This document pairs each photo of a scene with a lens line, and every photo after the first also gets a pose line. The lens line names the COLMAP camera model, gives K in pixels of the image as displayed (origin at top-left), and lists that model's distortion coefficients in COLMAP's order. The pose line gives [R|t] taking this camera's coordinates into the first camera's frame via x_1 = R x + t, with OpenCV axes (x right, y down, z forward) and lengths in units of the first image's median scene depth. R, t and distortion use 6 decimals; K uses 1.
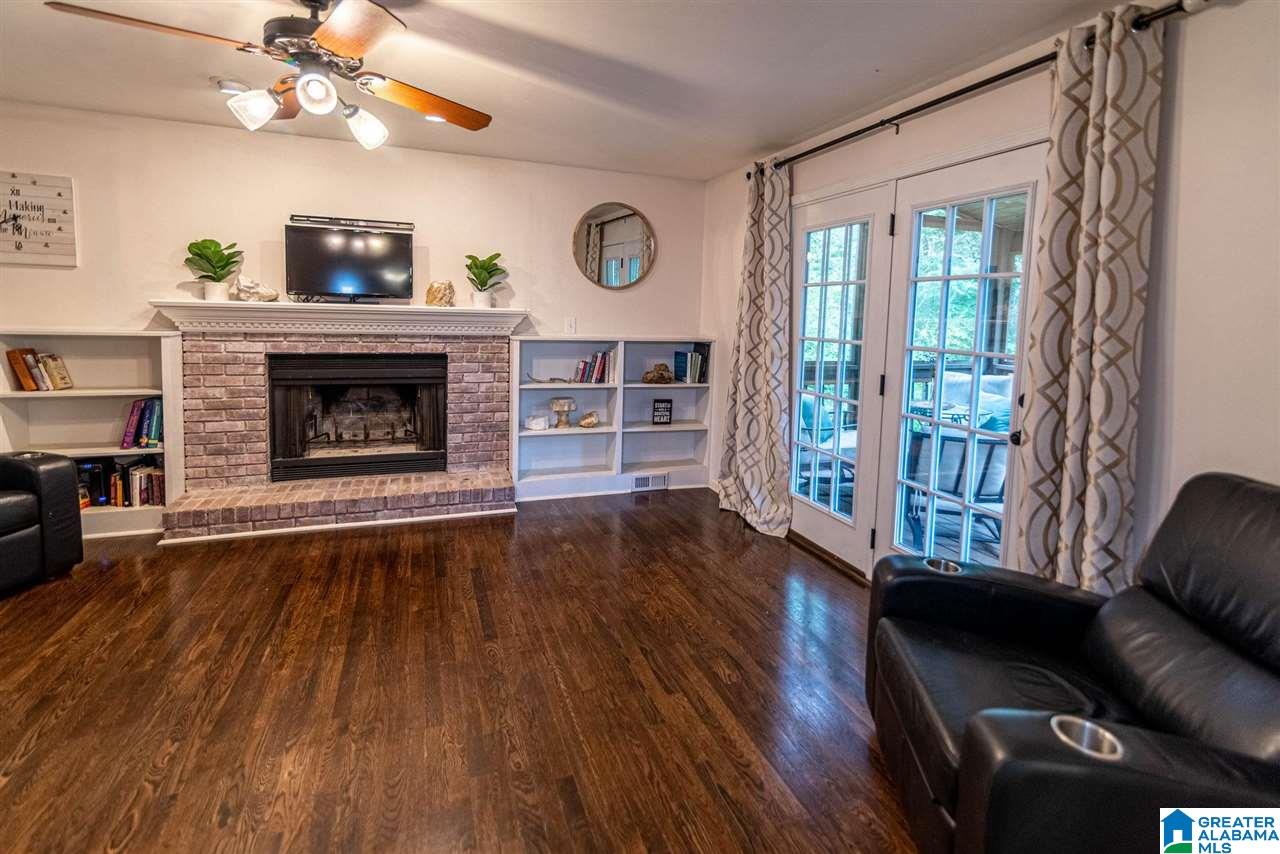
lens RADIAL K [[603.0, 0, 642.7], [0, 603.0, 357.1], [0, 0, 1]] dist [0.000540, 0.000473]
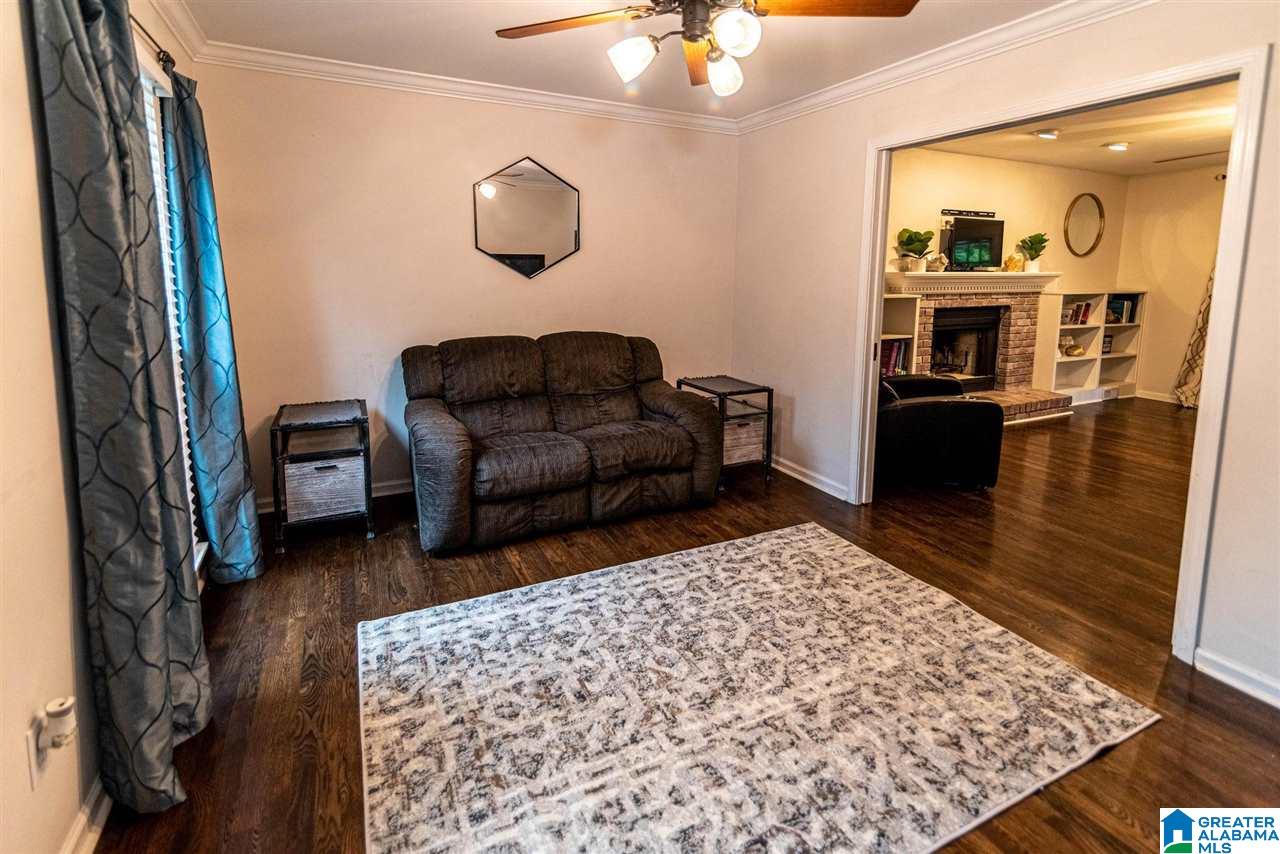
lens RADIAL K [[615.3, 0, 641.9], [0, 615.3, 330.5], [0, 0, 1]] dist [0.002294, 0.000229]
pose [[0.995431, -0.023830, 0.092464, -1.267983], [0.019455, 0.998661, 0.047934, -0.032060], [-0.093483, -0.045916, 0.994562, -0.338143]]
